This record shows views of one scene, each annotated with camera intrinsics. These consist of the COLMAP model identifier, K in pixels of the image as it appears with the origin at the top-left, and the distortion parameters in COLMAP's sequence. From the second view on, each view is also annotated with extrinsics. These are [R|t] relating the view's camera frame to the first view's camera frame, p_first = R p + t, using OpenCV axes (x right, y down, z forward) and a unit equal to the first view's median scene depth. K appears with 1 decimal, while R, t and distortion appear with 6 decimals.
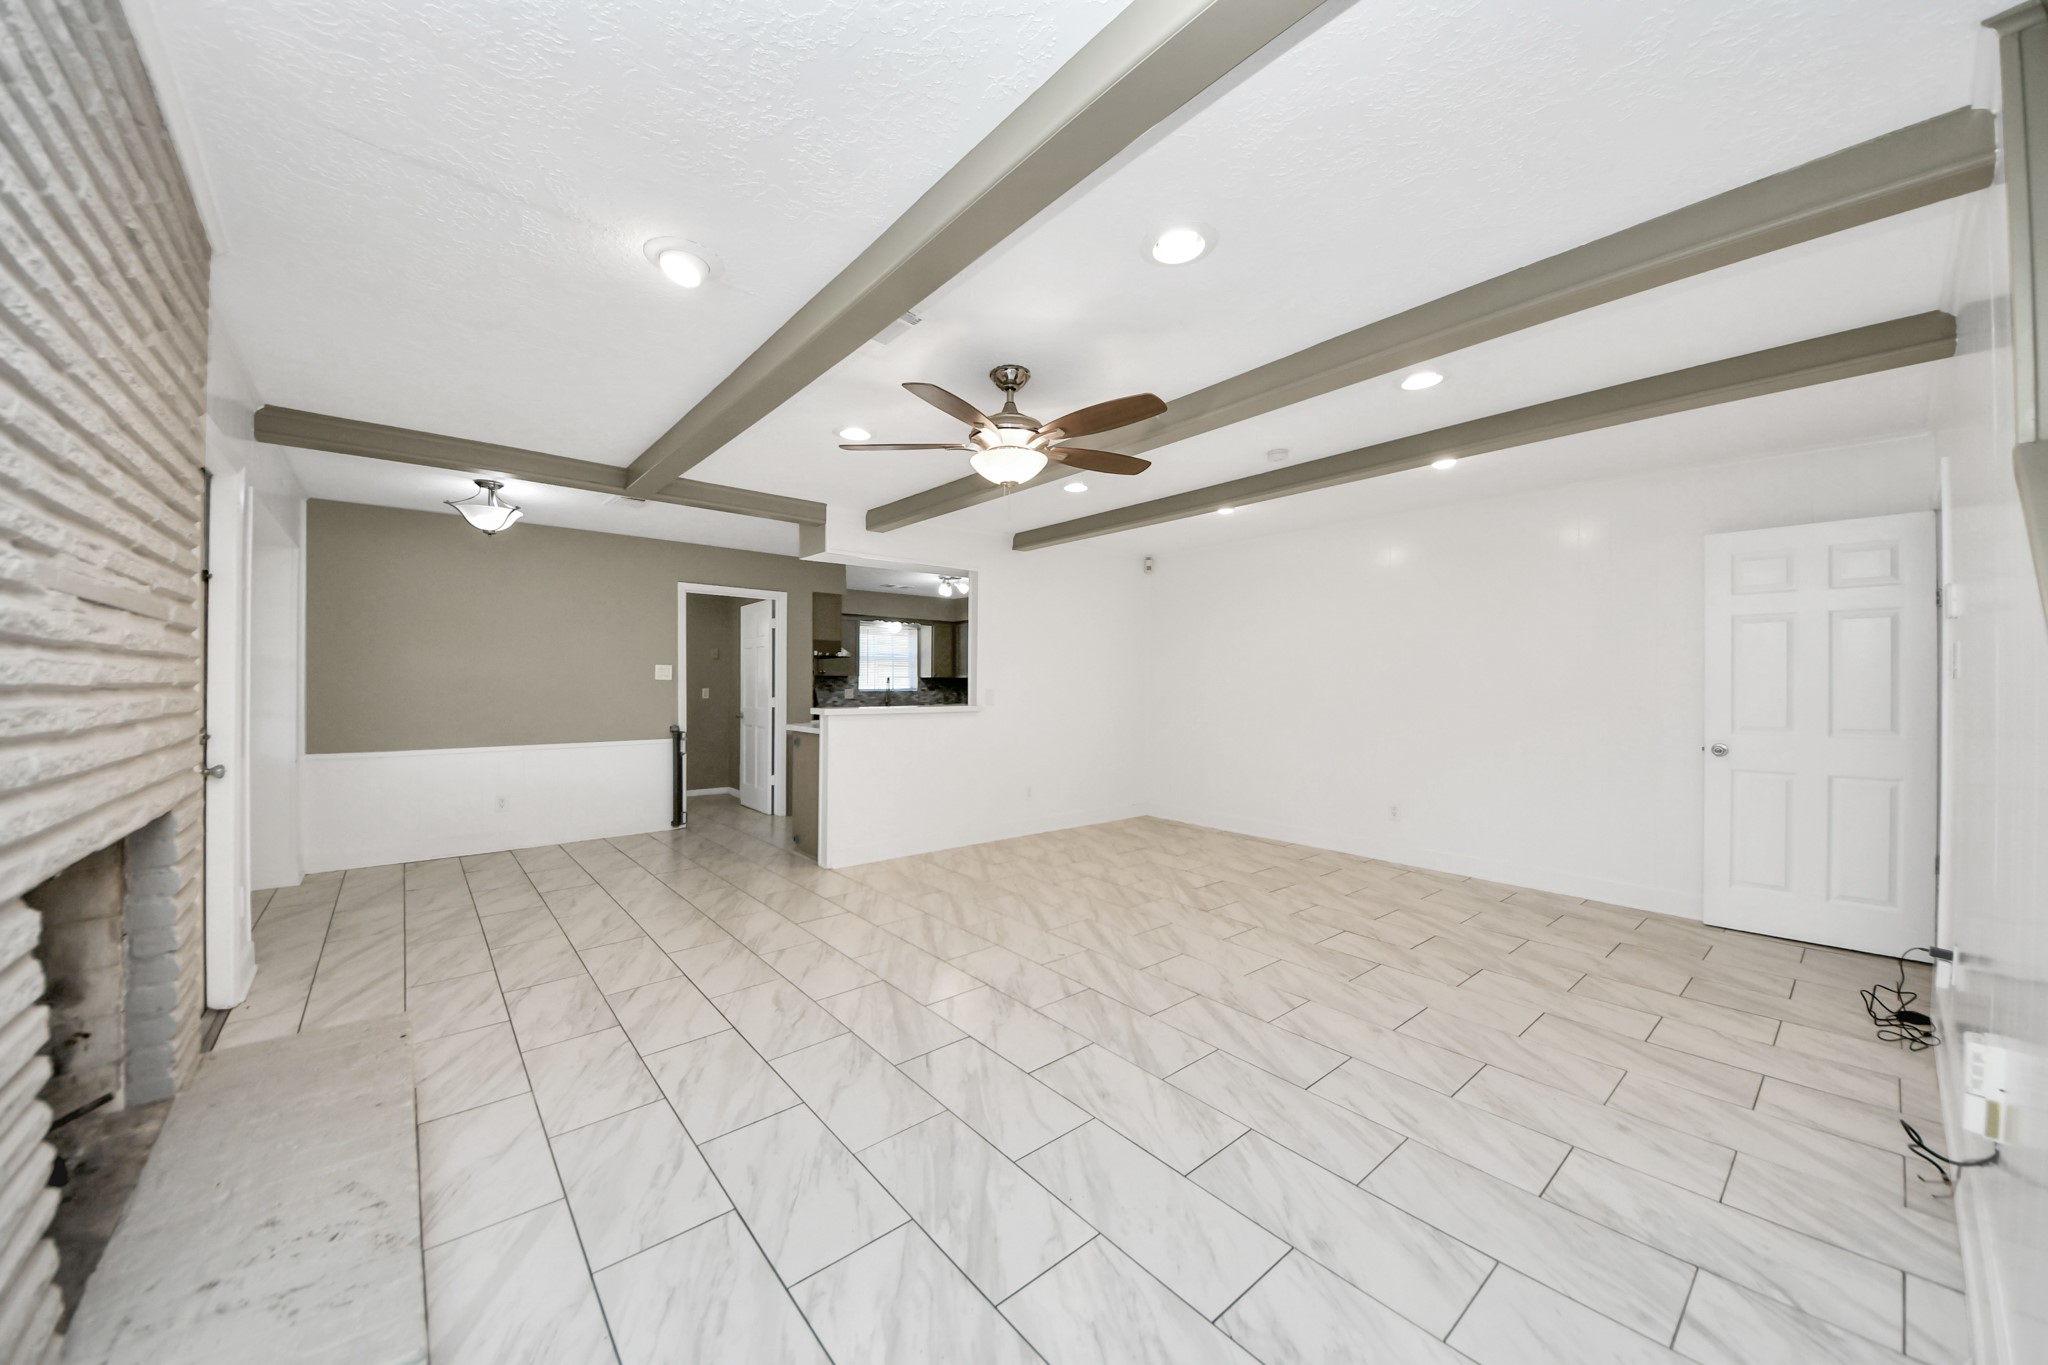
lens RADIAL K [[738.6, 0, 1024.7], [0, 738.6, 678.1], [0, 0, 1]] dist [0.000600, -0.001654]
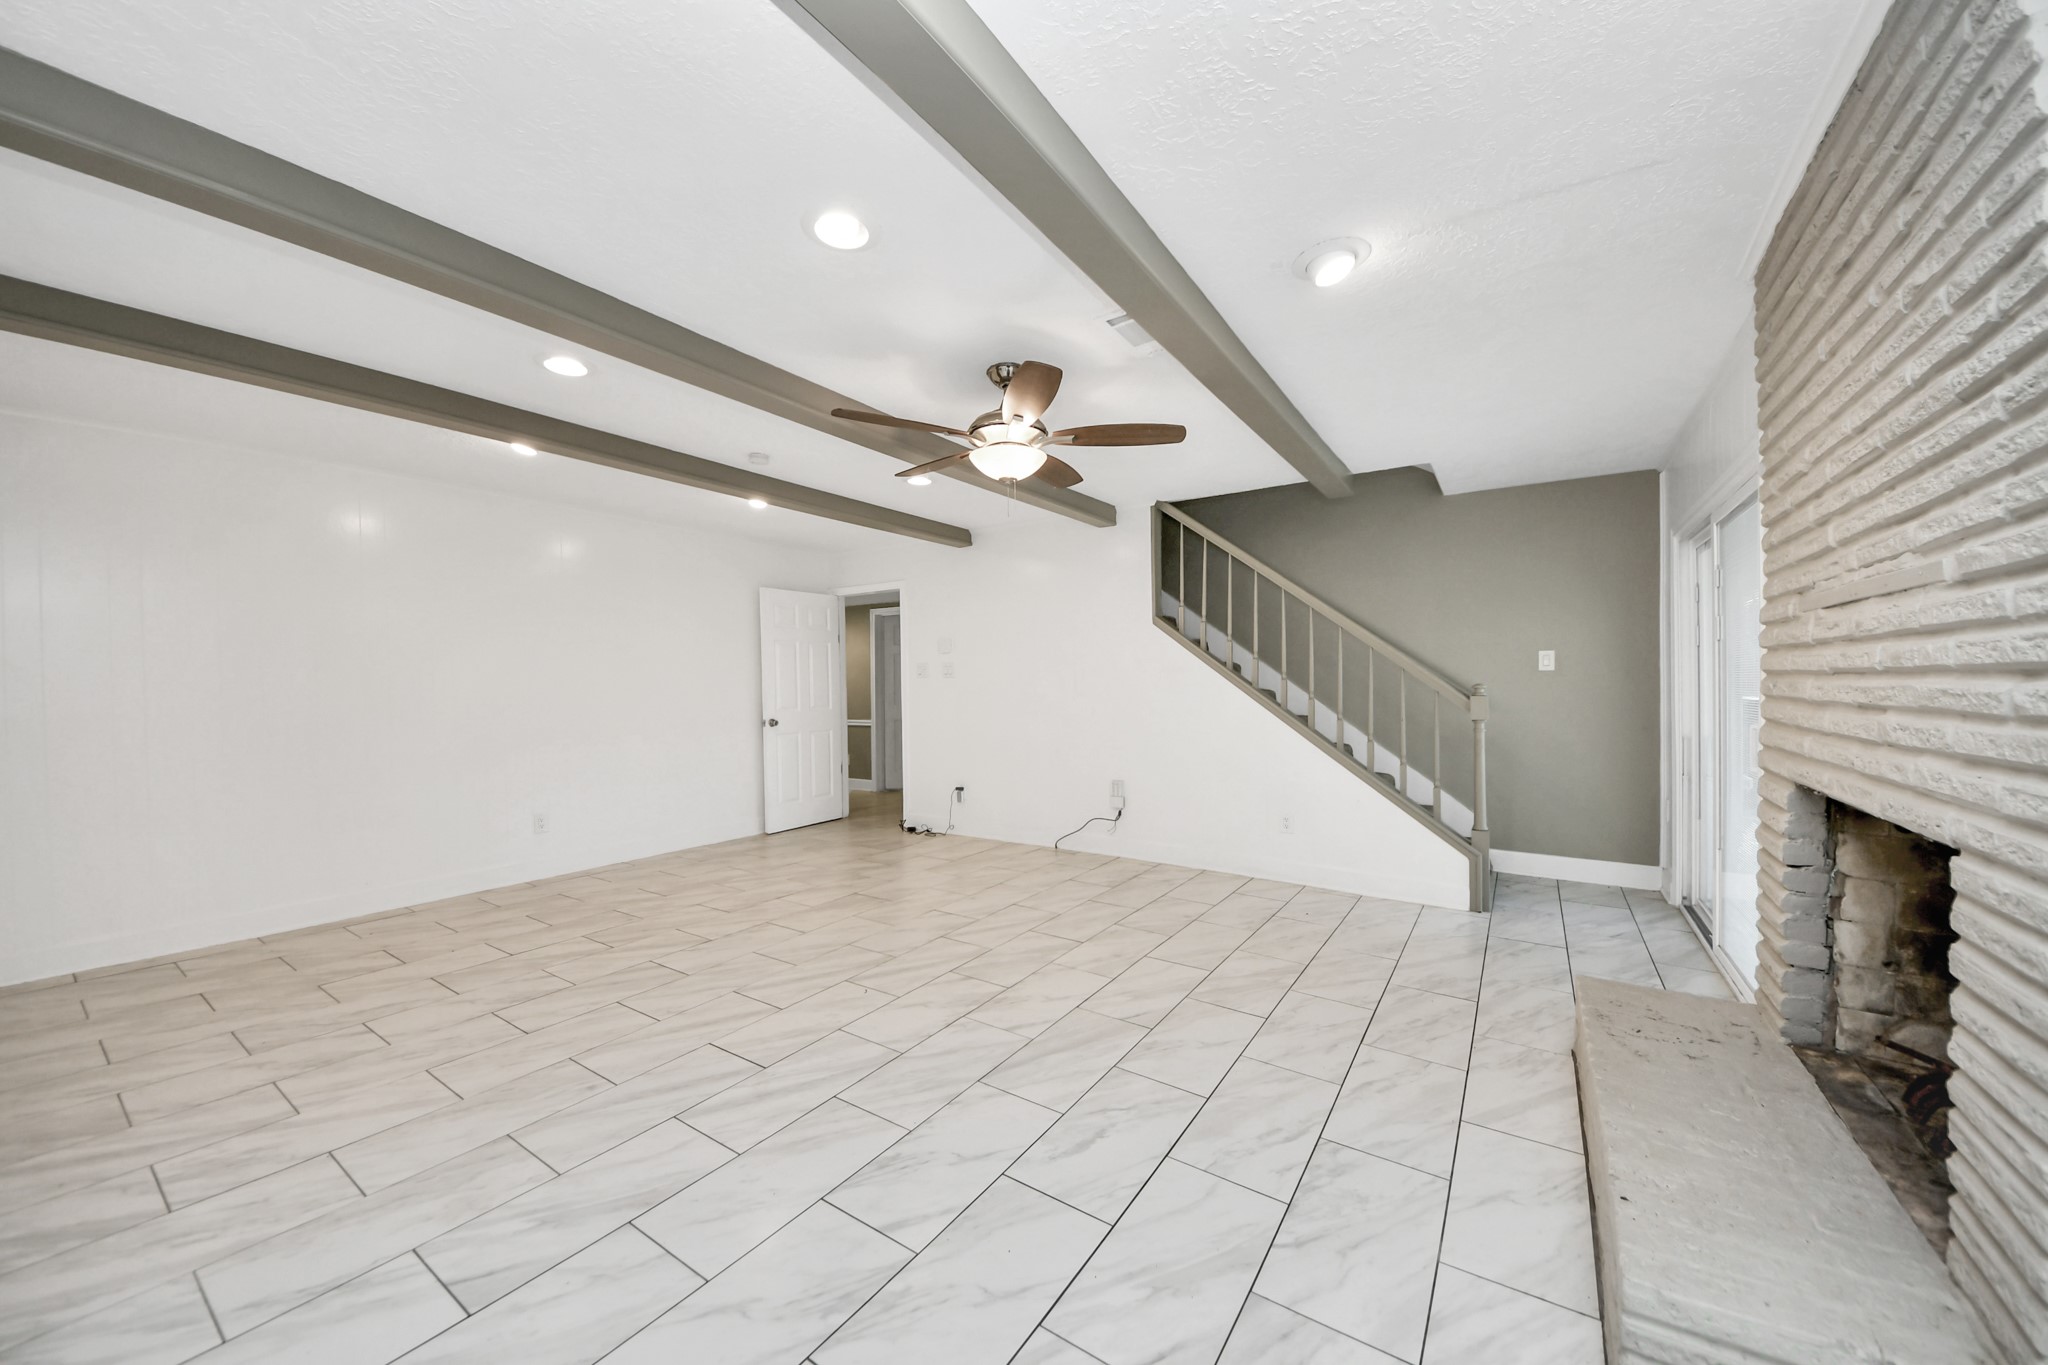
lens RADIAL K [[738.6, 0, 1007.6], [0, 738.6, 683.5], [0, 0, 1]] dist [0.000600, -0.001654]
pose [[-0.273252, -0.003558, 0.961936, -0.839807], [0.006207, 0.999966, 0.005462, 0.009771], [-0.961922, 0.007463, -0.273221, 1.085584]]
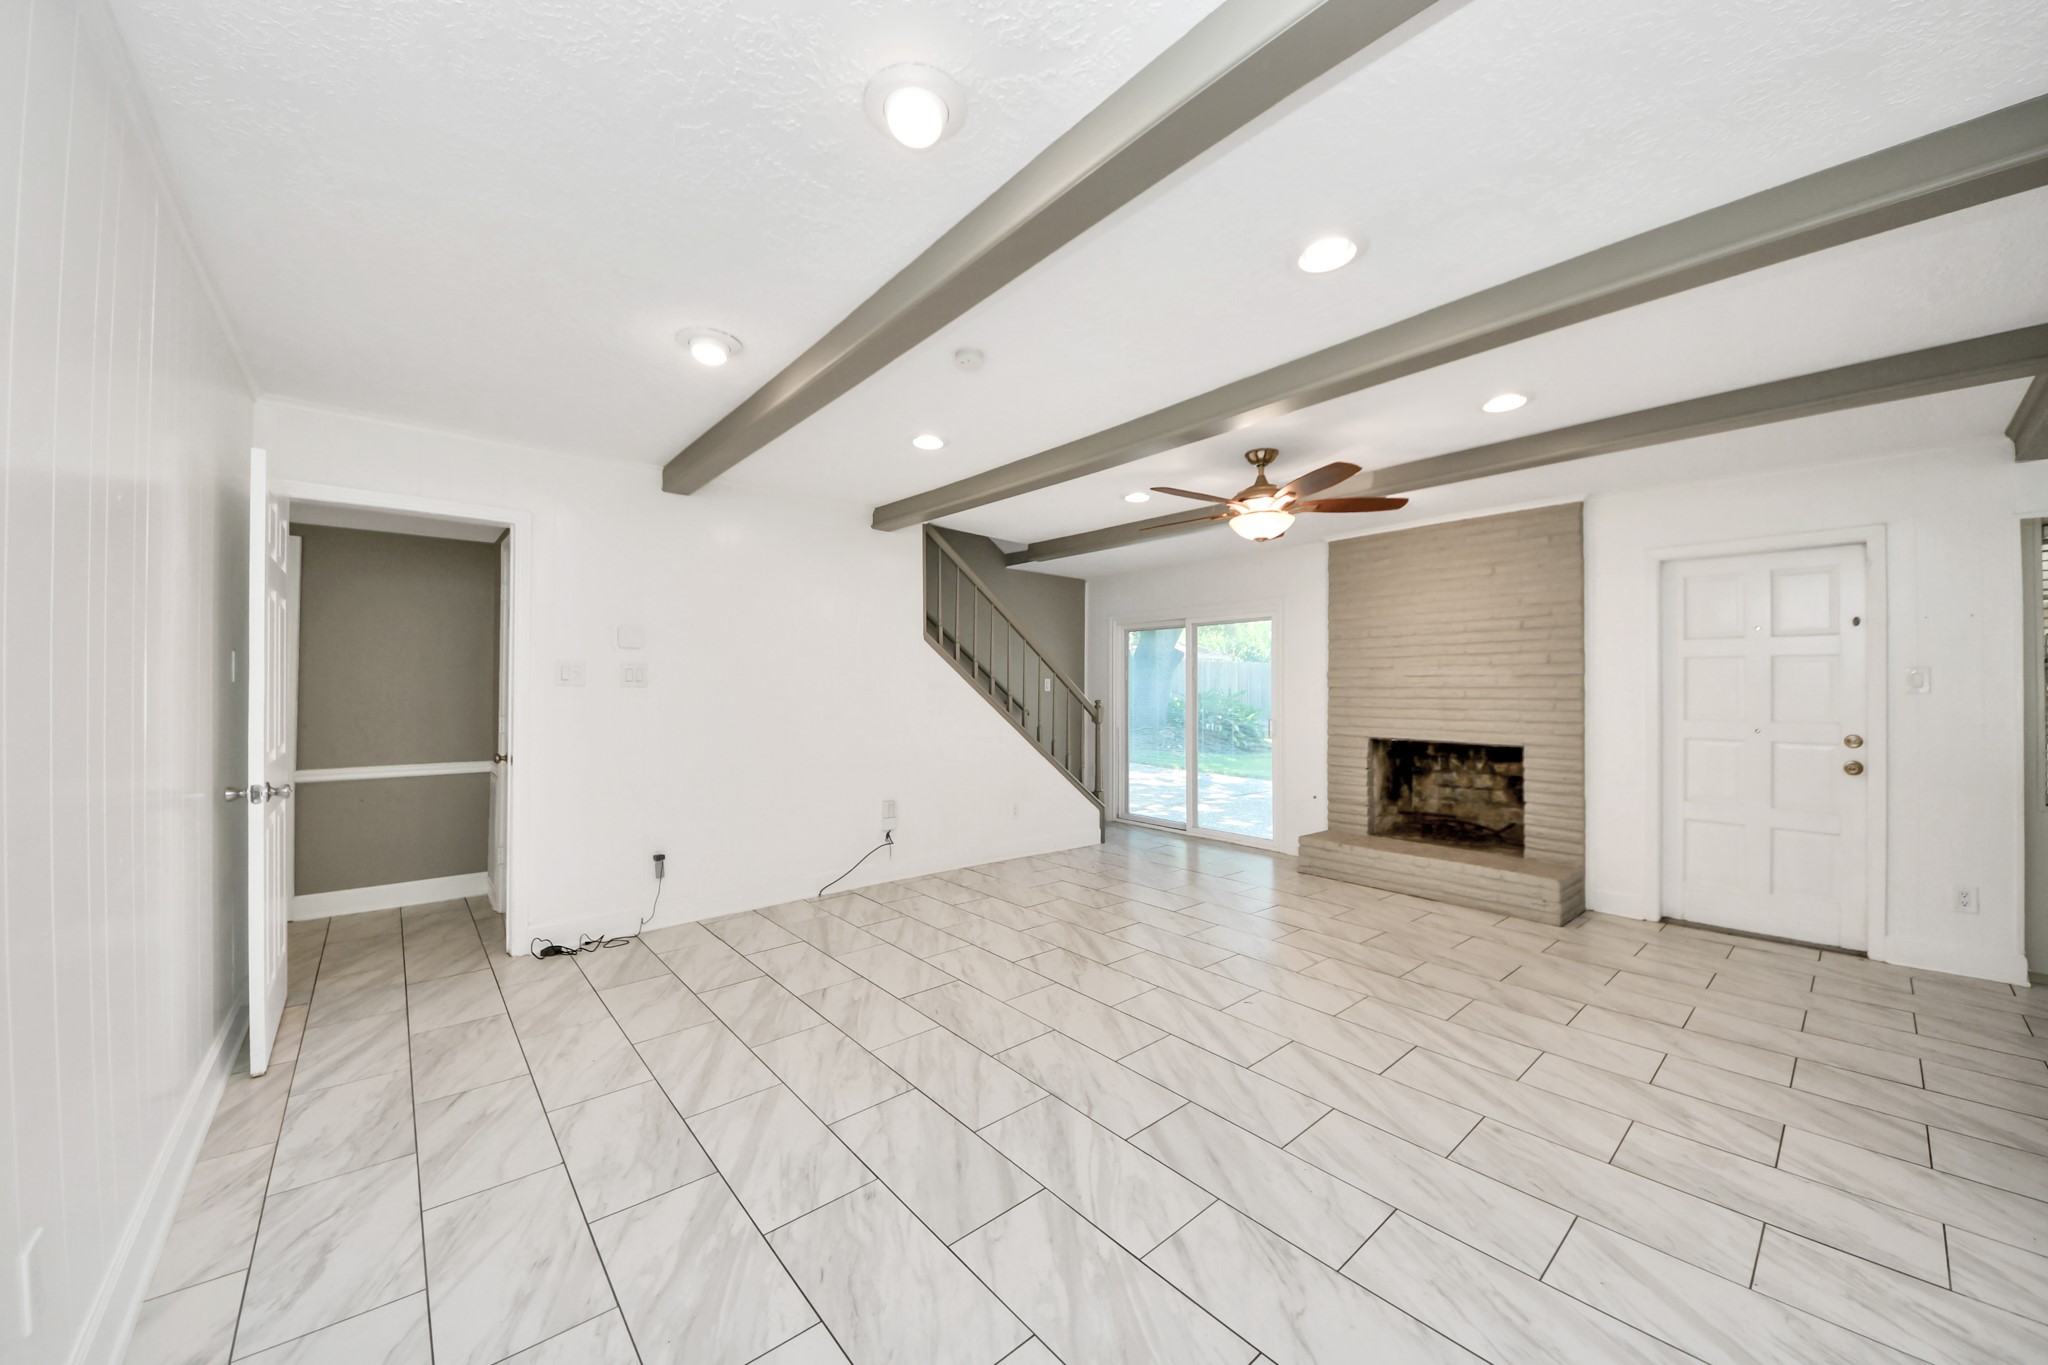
lens RADIAL K [[738.6, 0, 1035.9], [0, 738.6, 684.0], [0, 0, 1]] dist [0.000600, -0.001654]
pose [[-0.999717, -0.006636, -0.022862, 0.331880], [-0.006515, 0.999964, -0.005345, -0.002353], [0.022897, -0.005194, -0.999724, 1.906013]]
